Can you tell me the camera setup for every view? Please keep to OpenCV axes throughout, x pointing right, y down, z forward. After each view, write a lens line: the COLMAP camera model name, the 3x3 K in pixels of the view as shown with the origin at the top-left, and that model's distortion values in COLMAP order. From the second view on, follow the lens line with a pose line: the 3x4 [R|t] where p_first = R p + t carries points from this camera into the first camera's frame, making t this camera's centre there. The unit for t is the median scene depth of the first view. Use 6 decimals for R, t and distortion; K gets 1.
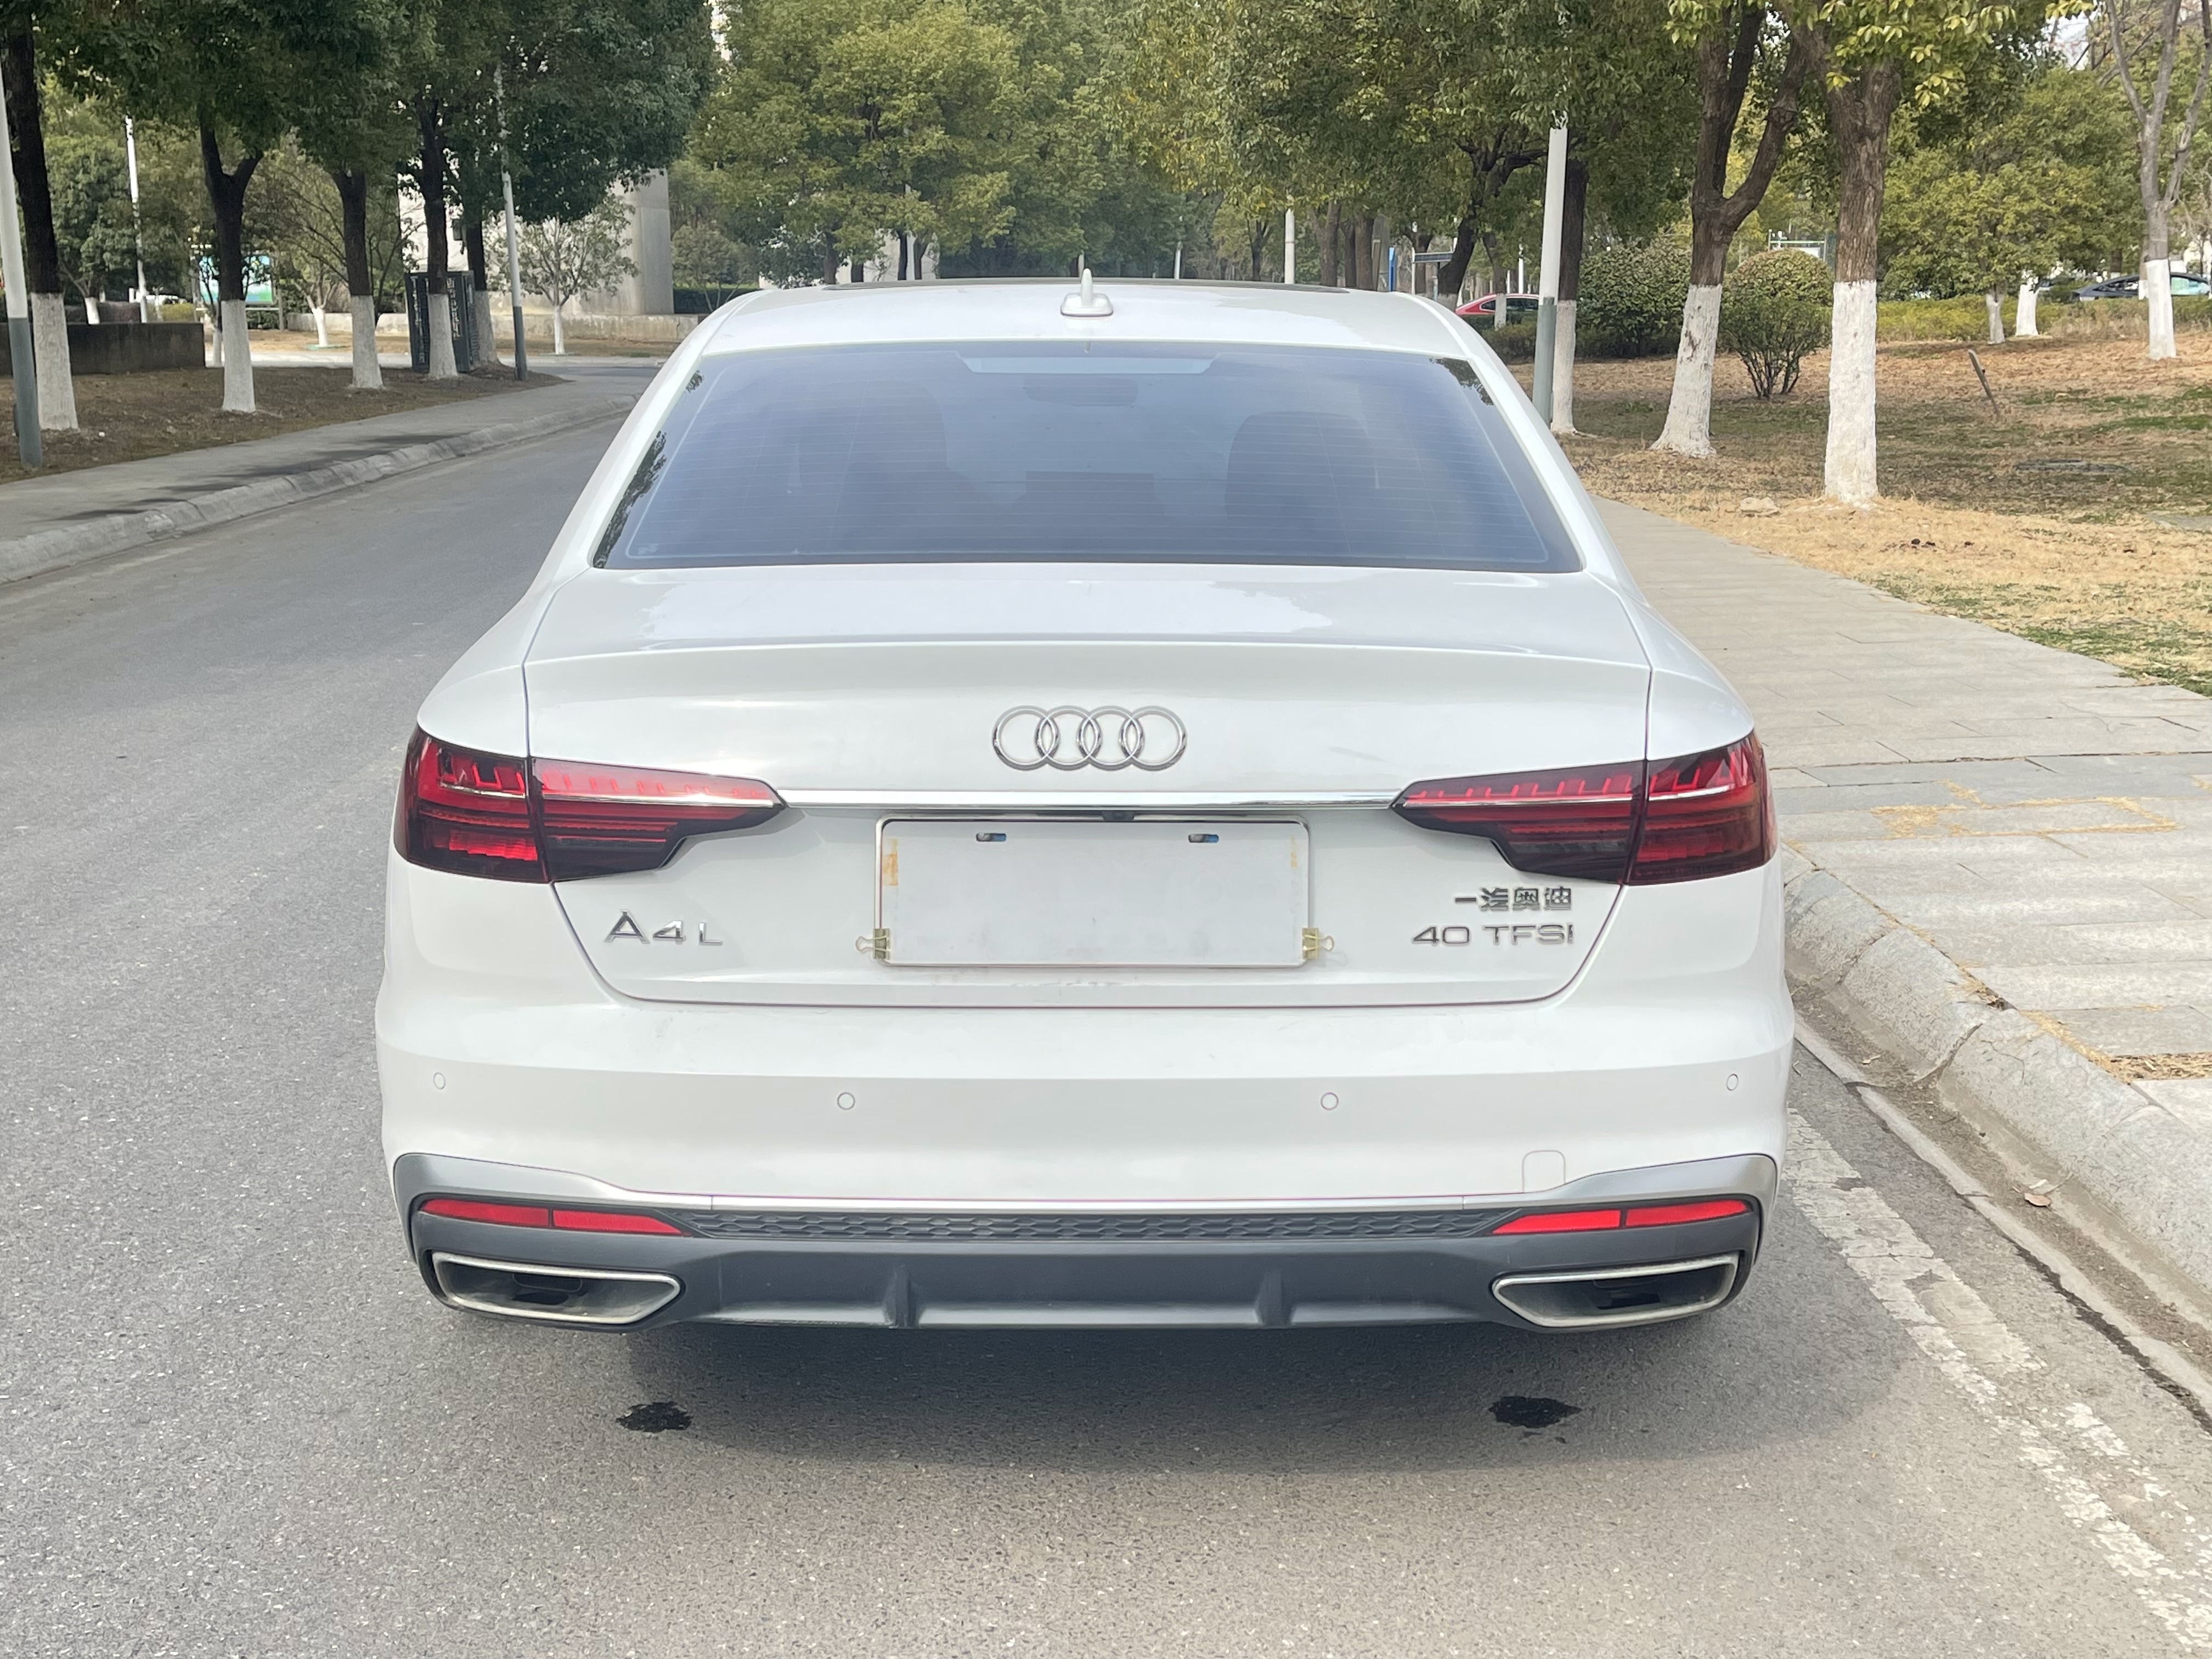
lens RADIAL K [[2588.0, 0, 1109.5], [0, 2588.0, 828.0], [0, 0, 1]] dist [-0.008282, 0.000000]
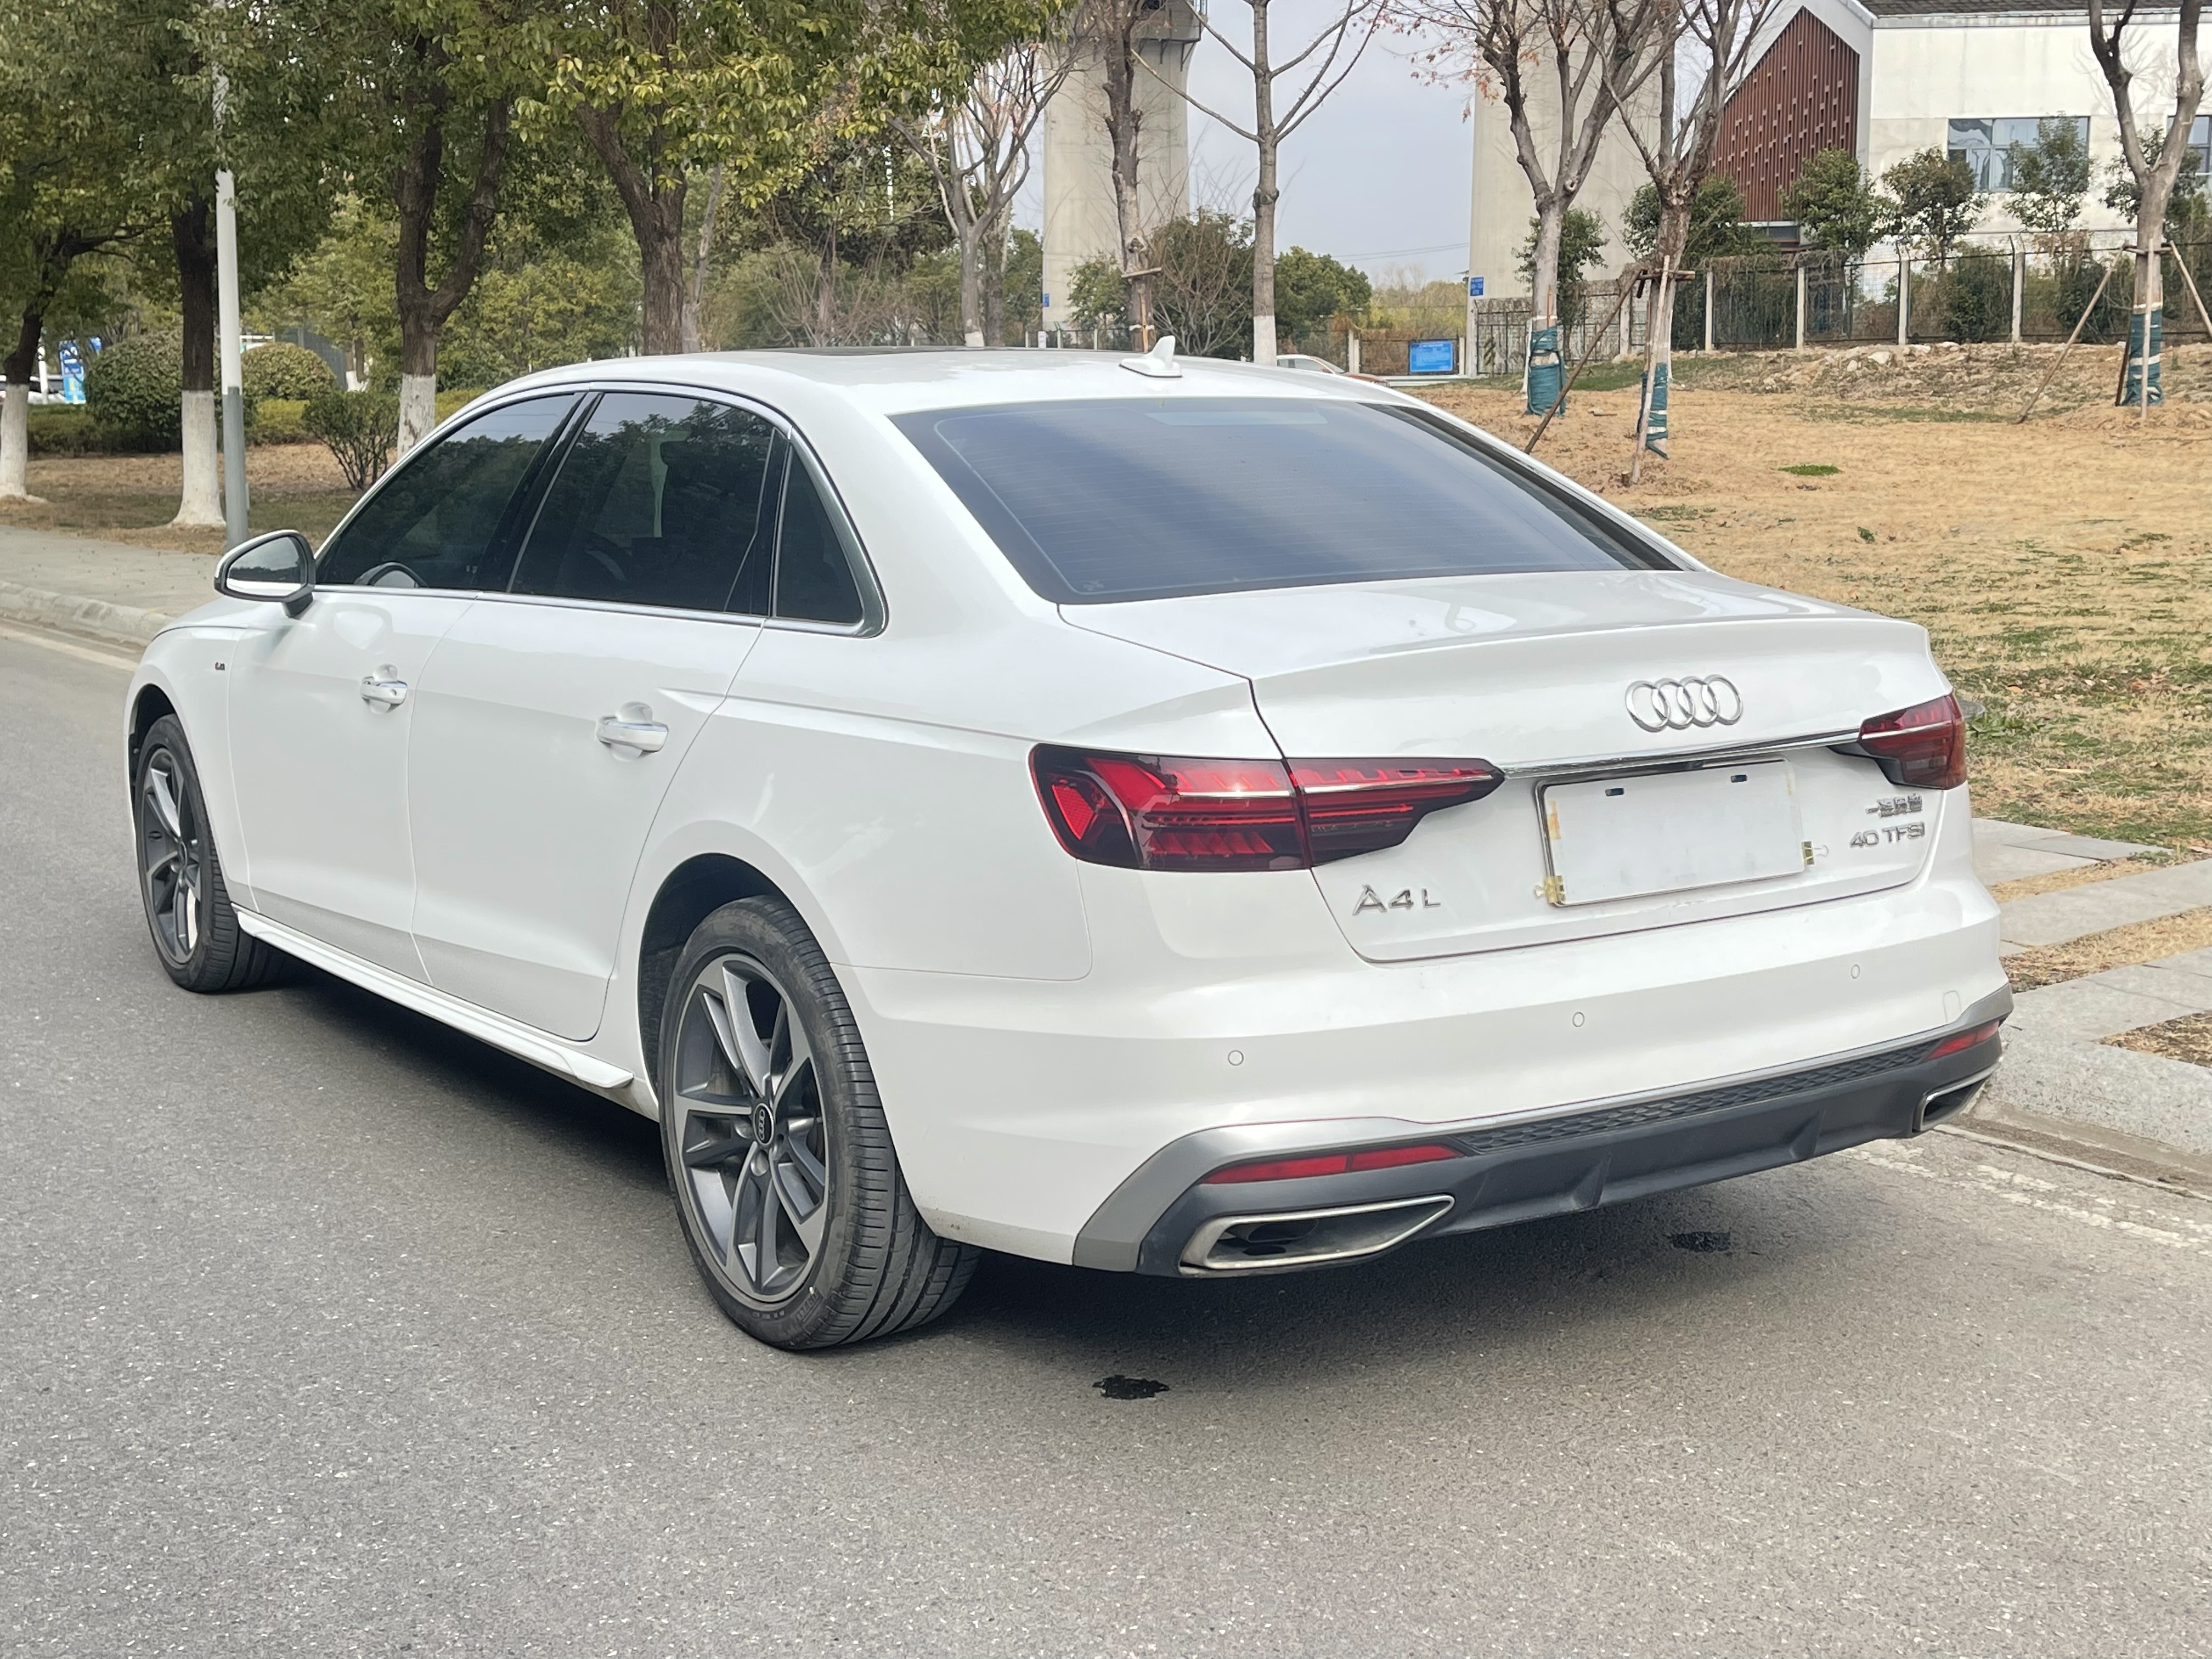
lens RADIAL K [[2588.0, 0, 1113.8], [0, 2588.0, 829.5], [0, 0, 1]] dist [-0.008282, 0.000000]
pose [[0.827770, -0.089061, 0.553954, -0.750210], [0.108799, 0.994060, -0.002758, -0.000990], [-0.550417, 0.062553, 0.832543, 0.099859]]
